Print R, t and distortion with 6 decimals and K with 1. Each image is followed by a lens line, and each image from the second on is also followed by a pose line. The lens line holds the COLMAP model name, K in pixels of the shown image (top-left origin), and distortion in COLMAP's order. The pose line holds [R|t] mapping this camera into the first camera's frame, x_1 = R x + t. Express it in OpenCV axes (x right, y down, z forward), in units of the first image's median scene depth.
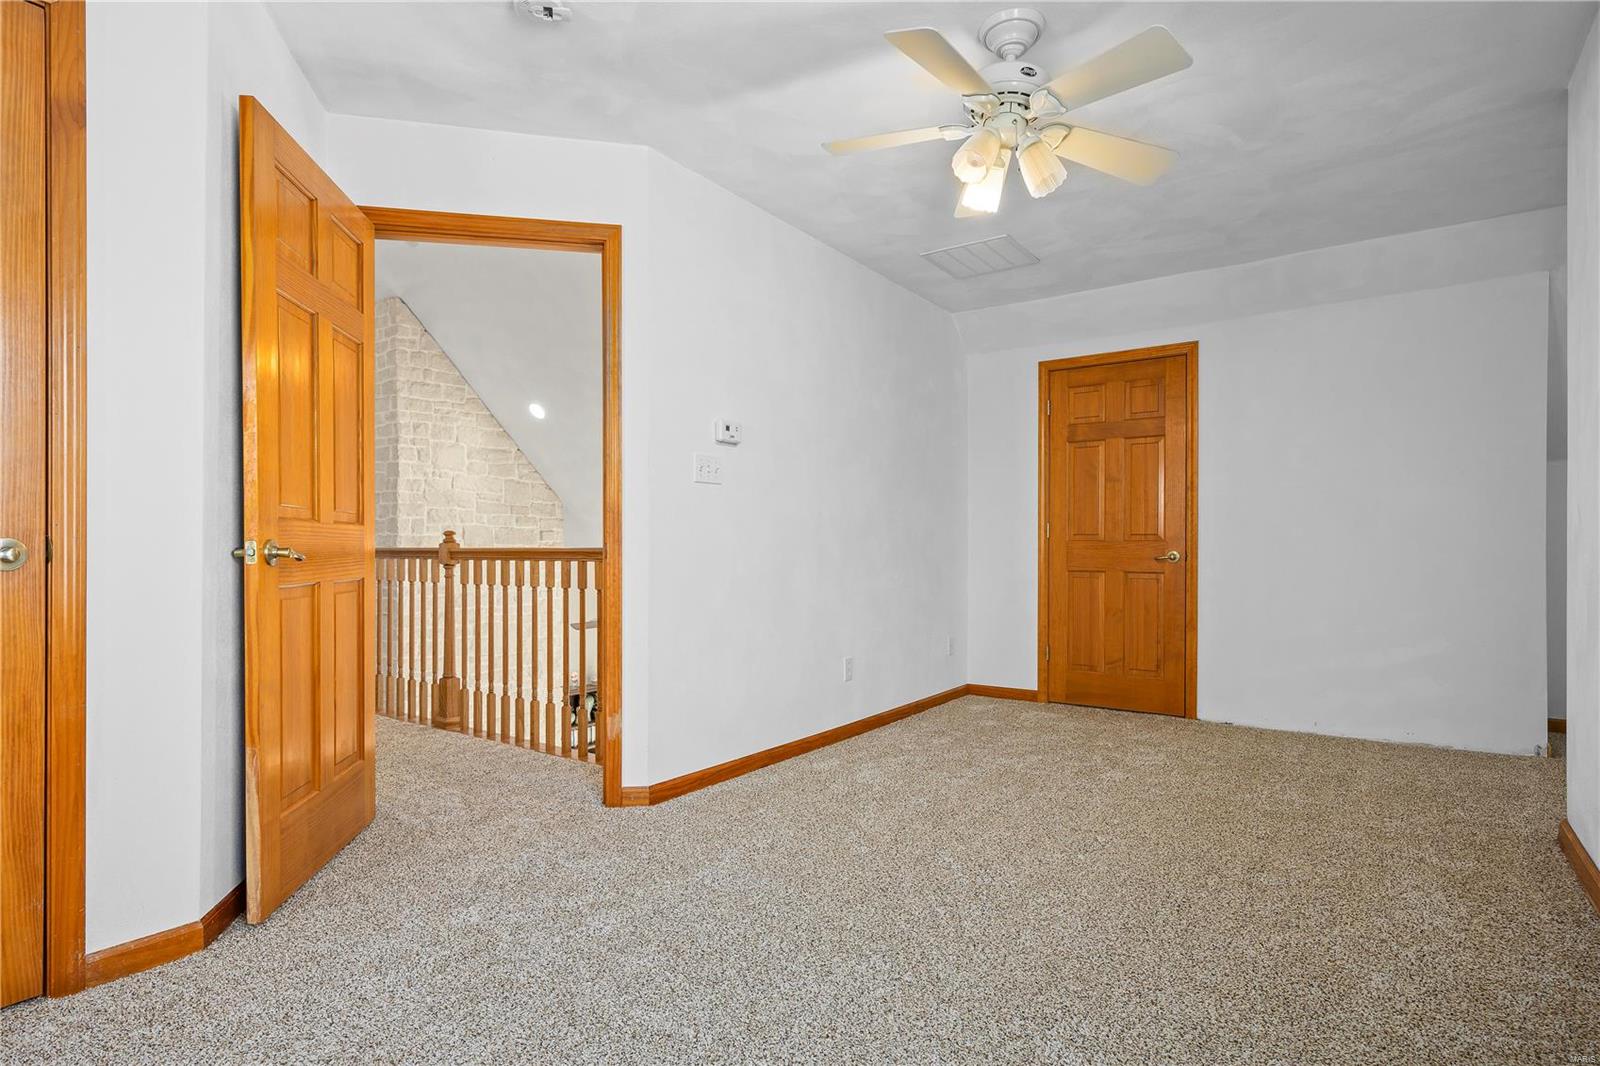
lens RADIAL K [[843.6, 0, 798.0], [0, 843.6, 546.4], [0, 0, 1]] dist [-0.000494, -0.000075]
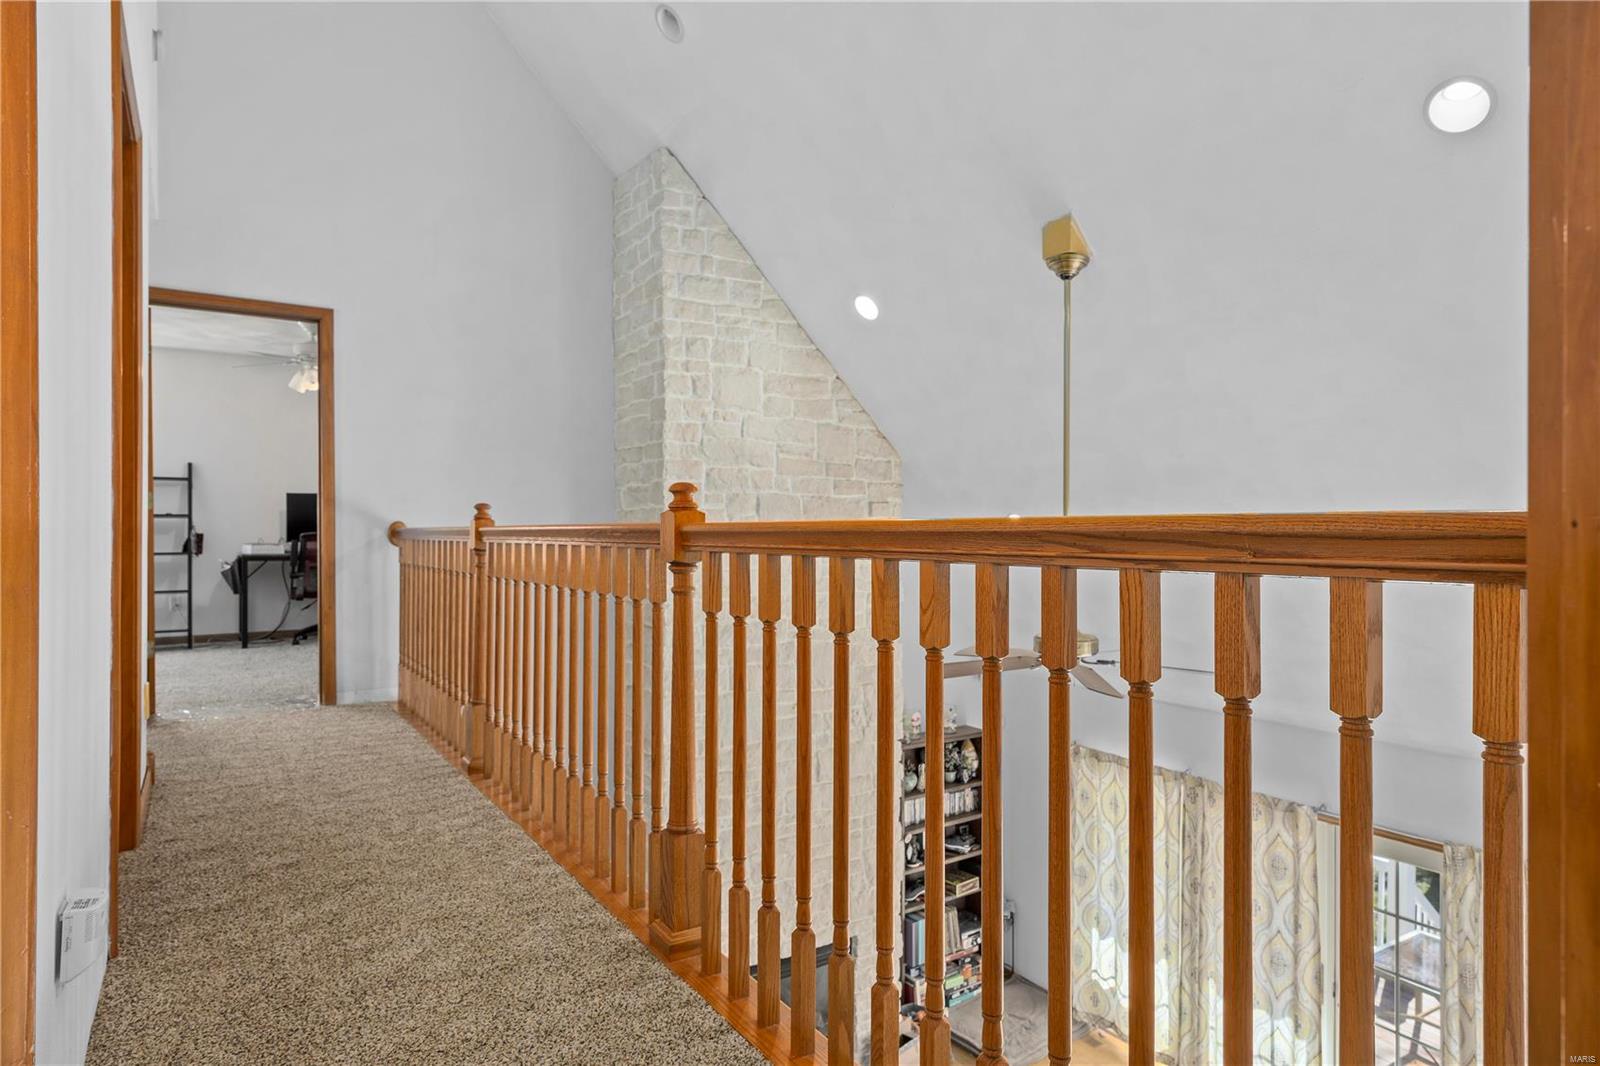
lens RADIAL K [[882.4, 0, 798.3], [0, 882.4, 532.2], [0, 0, 1]] dist [0.008188, 0.000112]
pose [[0.934680, 0.002752, -0.355479, -0.129375], [-0.001481, 0.999992, 0.003846, 0.002761], [0.355487, -0.003068, 0.934676, 0.388716]]
